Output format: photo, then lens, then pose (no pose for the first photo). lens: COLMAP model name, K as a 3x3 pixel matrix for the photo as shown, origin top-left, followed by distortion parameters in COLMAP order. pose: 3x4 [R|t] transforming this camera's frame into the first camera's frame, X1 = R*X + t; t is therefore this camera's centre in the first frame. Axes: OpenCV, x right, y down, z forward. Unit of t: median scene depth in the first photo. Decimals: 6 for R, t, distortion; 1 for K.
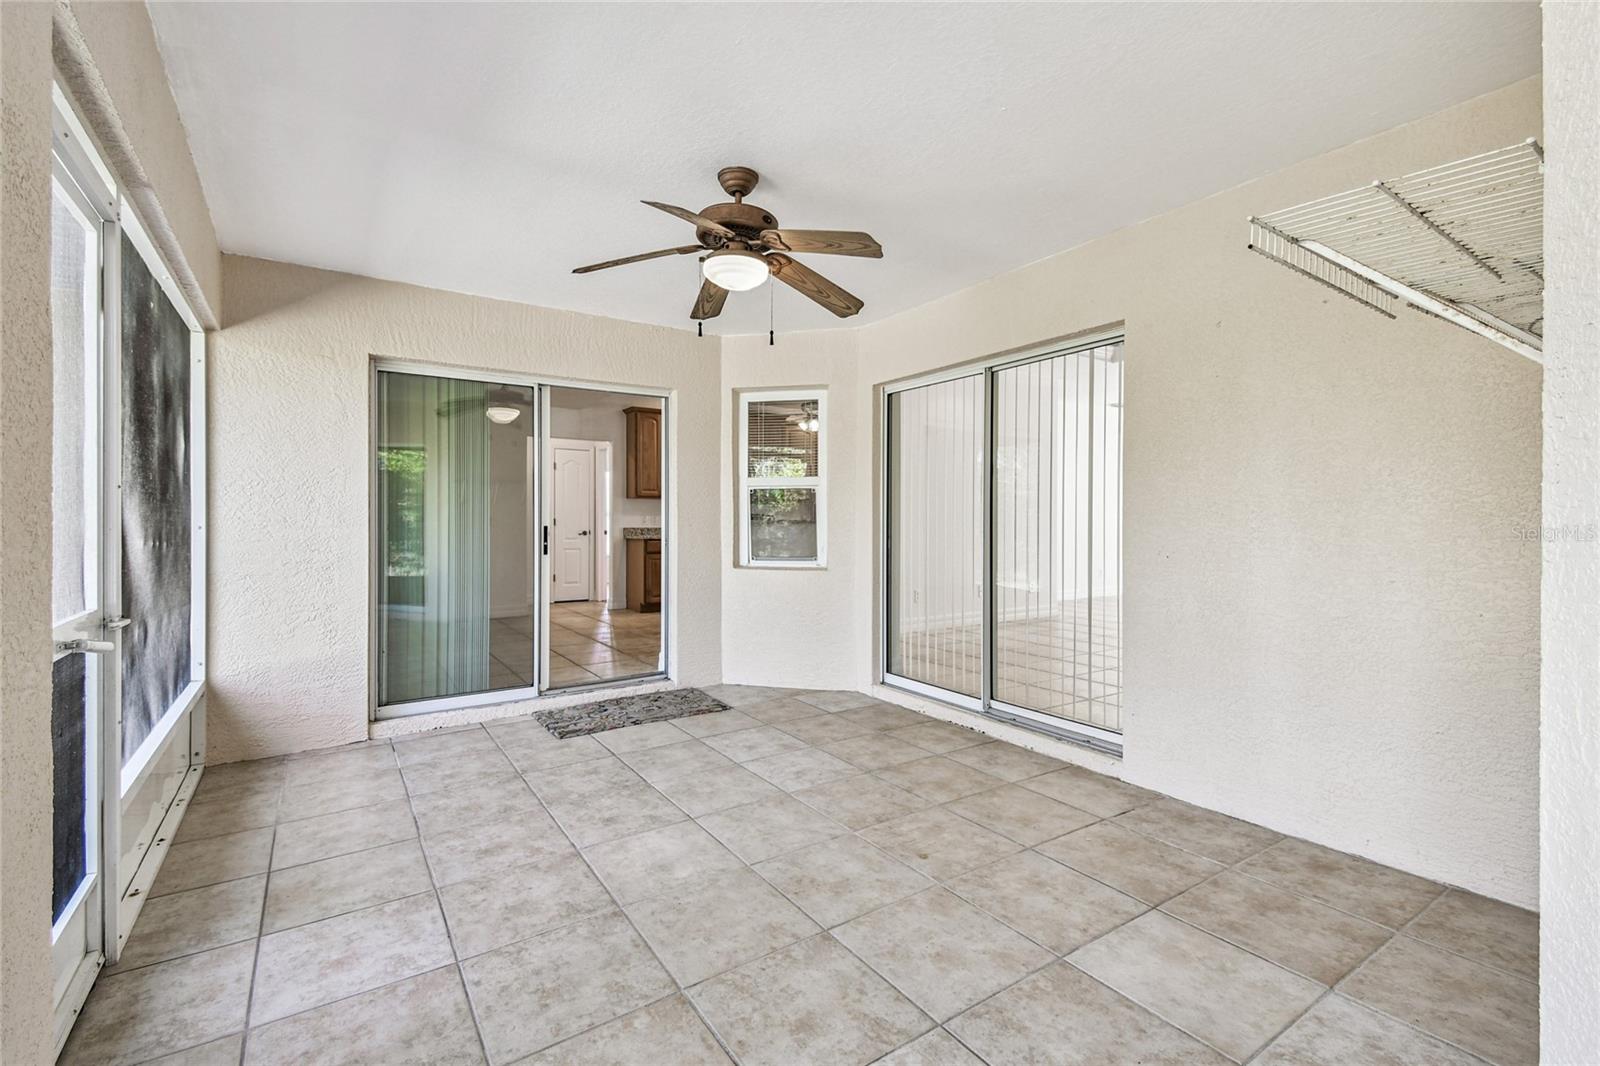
lens RADIAL K [[715.5, 0, 796.3], [0, 715.5, 529.6], [0, 0, 1]] dist [0.052401, -0.027824]
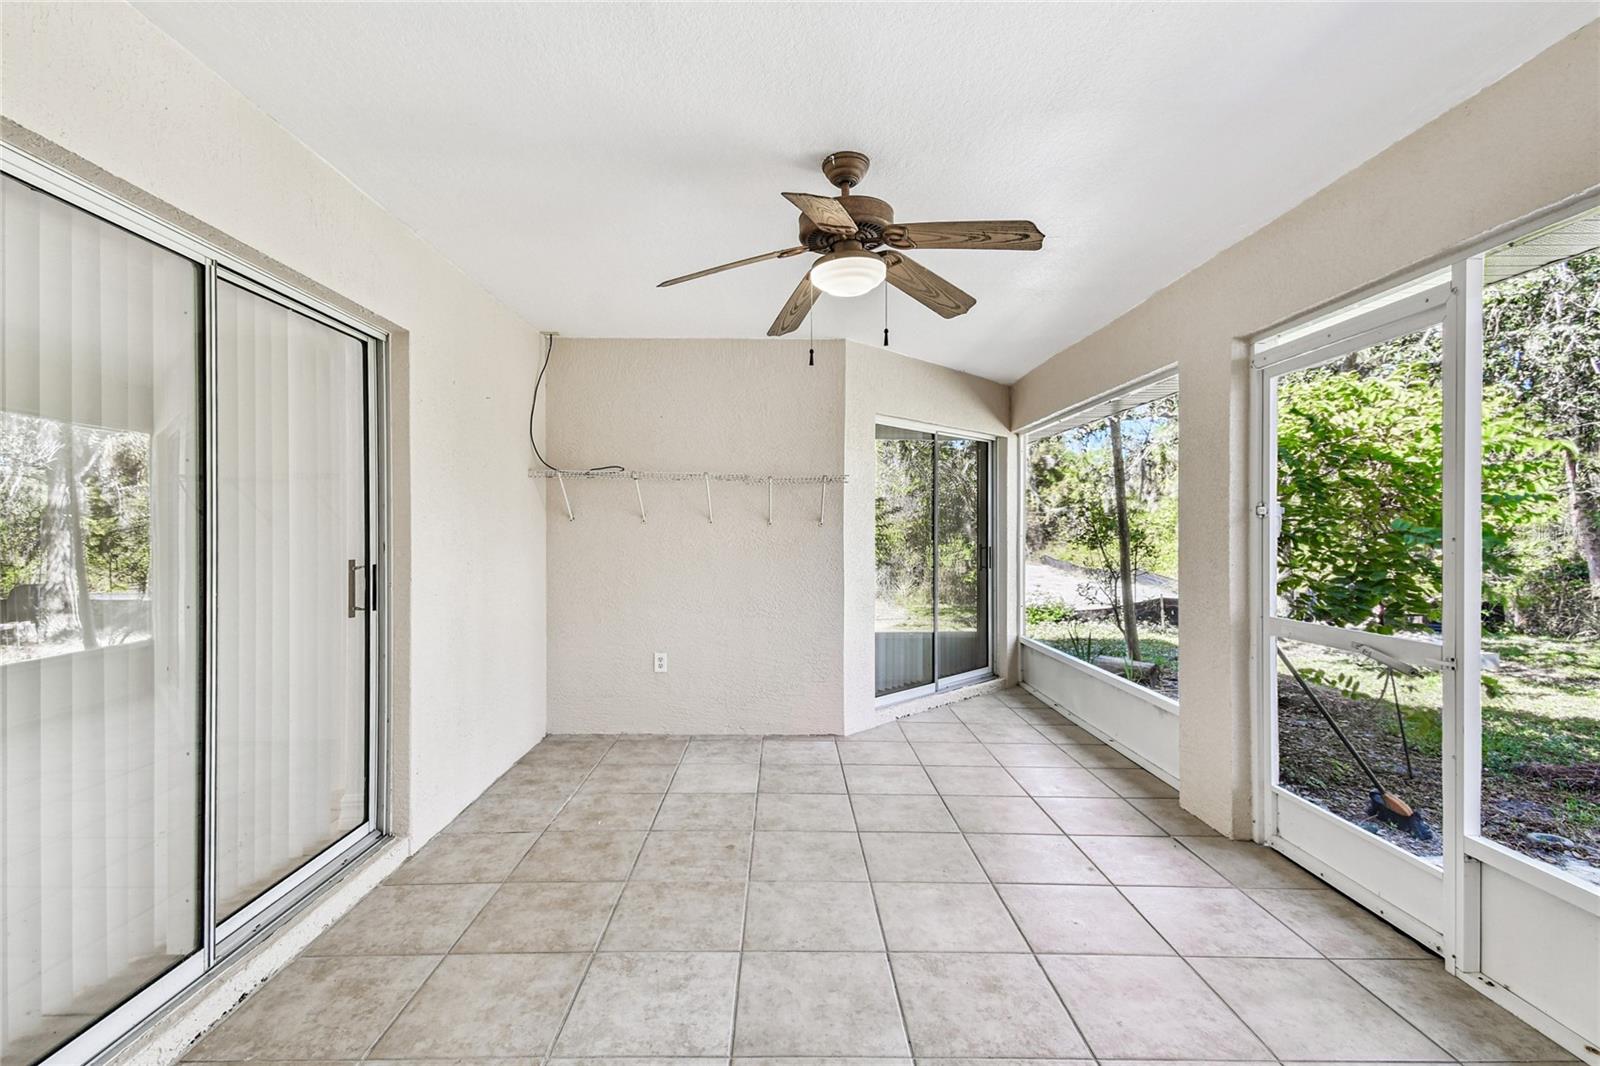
lens RADIAL K [[715.5, 0, 796.3], [0, 715.5, 529.6], [0, 0, 1]] dist [0.052401, -0.027824]
pose [[-0.840594, 0.000458, 0.541666, -0.527761], [0.007038, 0.999924, 0.010076, -0.070526], [-0.541621, 0.012282, -0.840533, 1.849085]]
